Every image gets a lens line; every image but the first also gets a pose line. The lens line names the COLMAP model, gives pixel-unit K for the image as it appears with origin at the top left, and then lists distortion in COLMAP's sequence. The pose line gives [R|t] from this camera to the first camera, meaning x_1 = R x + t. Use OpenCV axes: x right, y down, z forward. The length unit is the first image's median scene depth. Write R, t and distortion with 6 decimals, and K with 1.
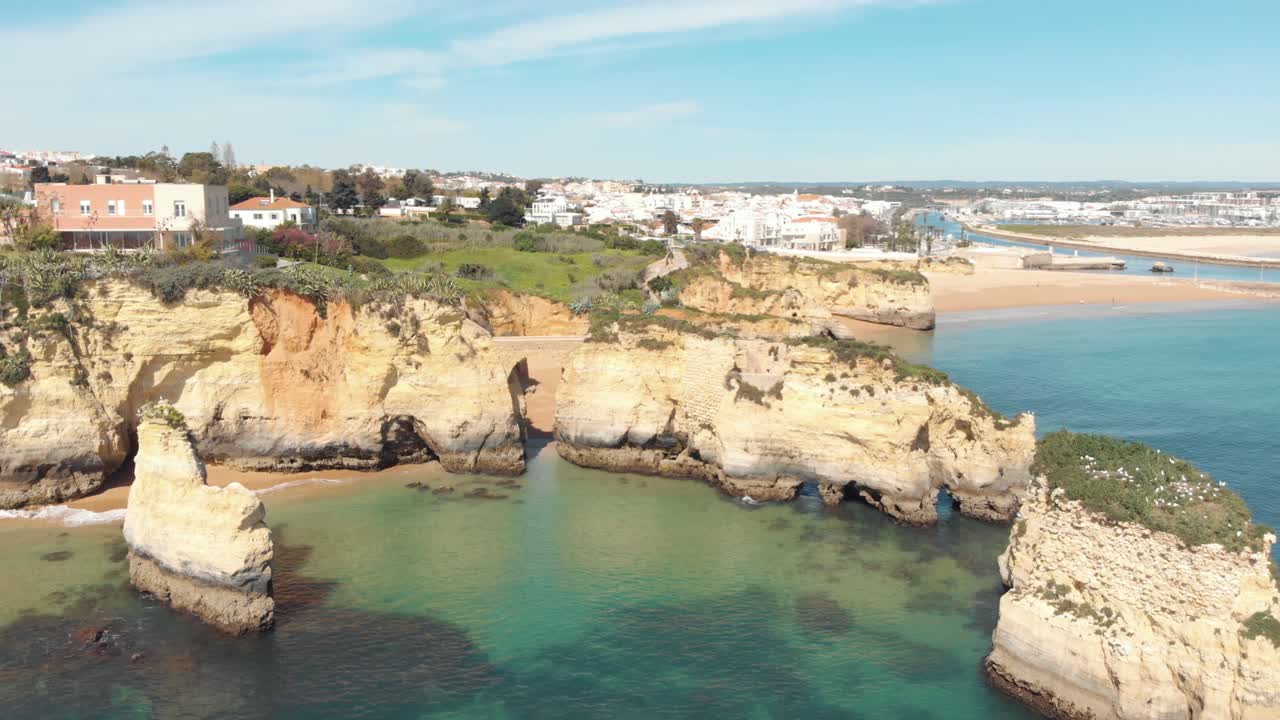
lens RADIAL K [[986.9, 0, 658.1], [0, 986.9, 373.5], [0, 0, 1]] dist [0.144389, -0.344146]
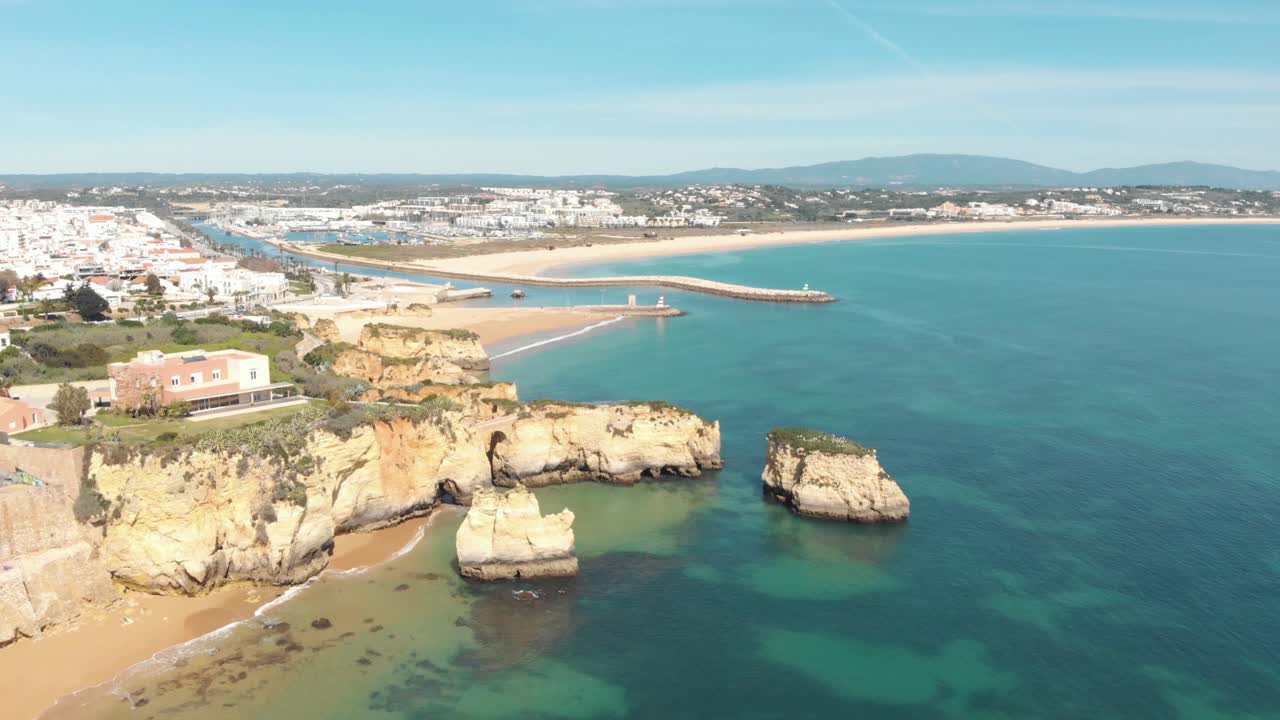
lens RADIAL K [[981.7, 0, 645.3], [0, 981.7, 369.4], [0, 0, 1]] dist [0.131140, -0.315181]
pose [[0.723097, -0.124239, 0.679482, -1.158729], [0.116572, 0.991531, 0.057241, -0.206781], [-0.680839, 0.037818, 0.731456, -0.502316]]
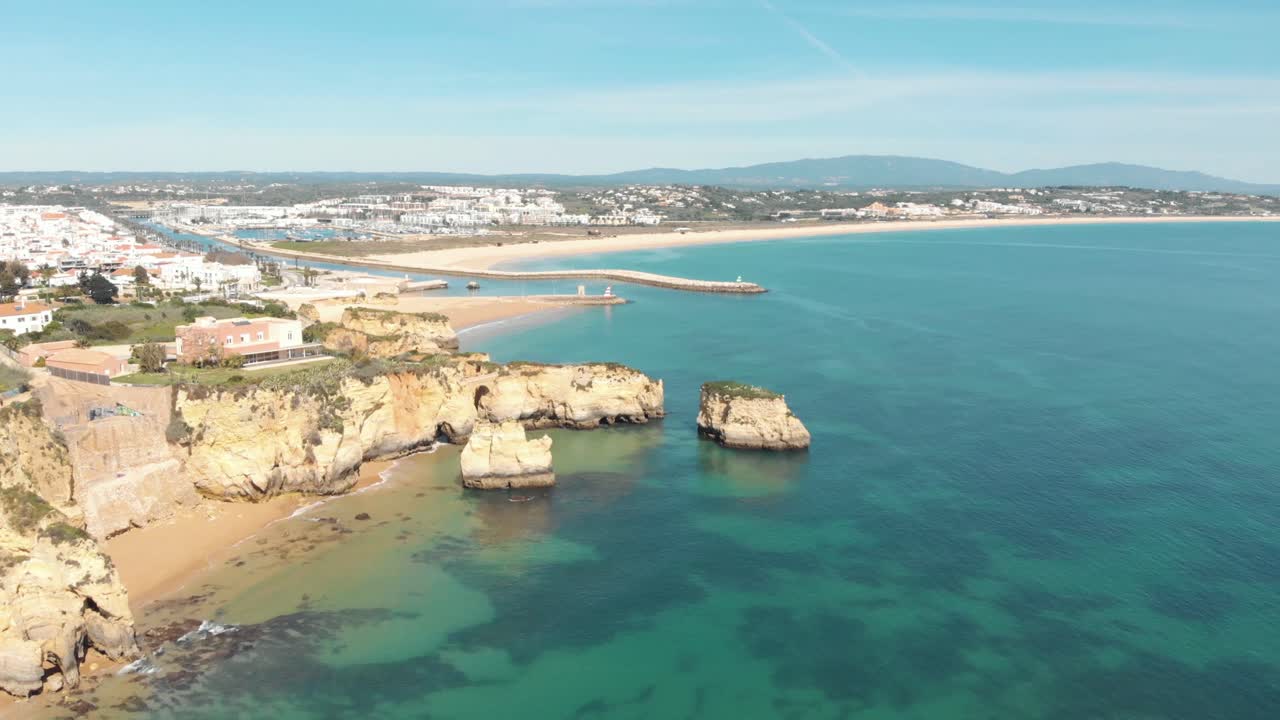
lens RADIAL K [[986.9, 0, 658.1], [0, 986.9, 373.5], [0, 0, 1]] dist [0.144389, -0.344146]
pose [[0.671008, -0.133451, 0.729341, -1.509316], [0.121679, 0.990152, 0.069226, -0.154743], [-0.731397, 0.042294, 0.680639, -0.810843]]
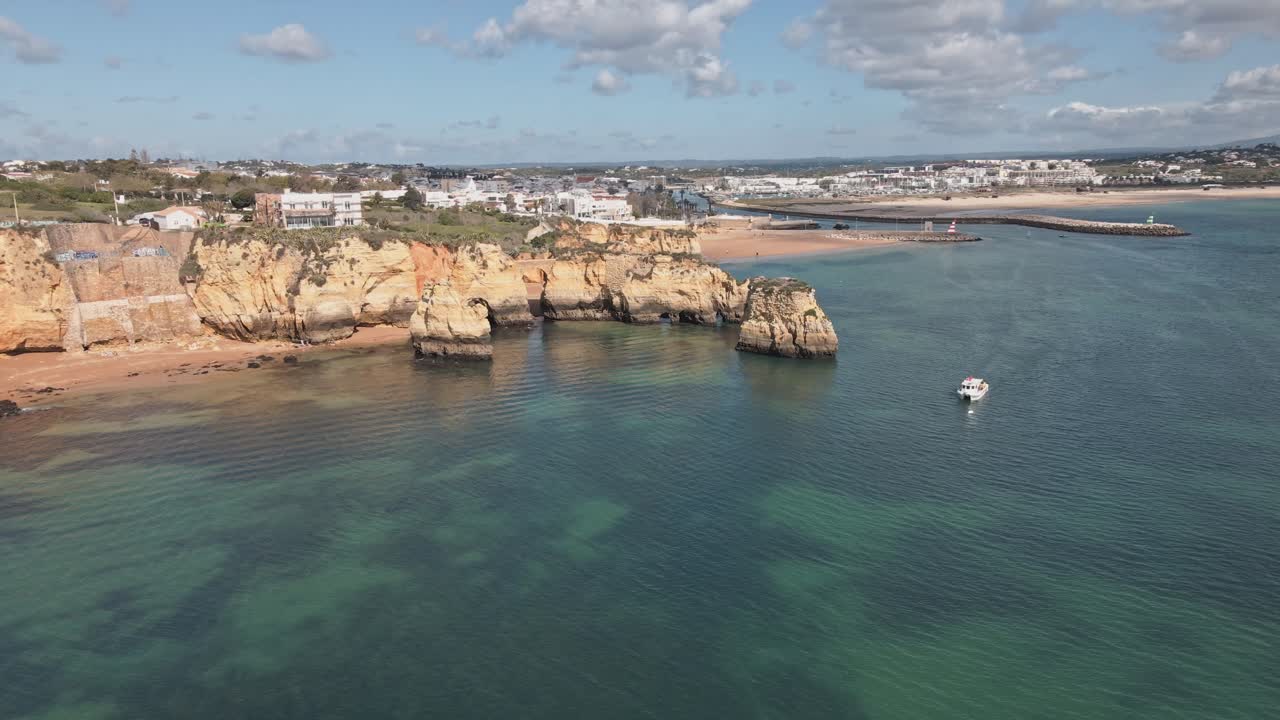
lens RADIAL K [[944.5, 0, 662.8], [0, 944.5, 359.8], [0, 0, 1]] dist [0.009345, 0.002457]
pose [[0.968944, -0.067301, 0.237945, -0.367049], [0.063277, 0.997695, 0.024518, 0.153001], [-0.239046, -0.008700, 0.970969, -1.099958]]
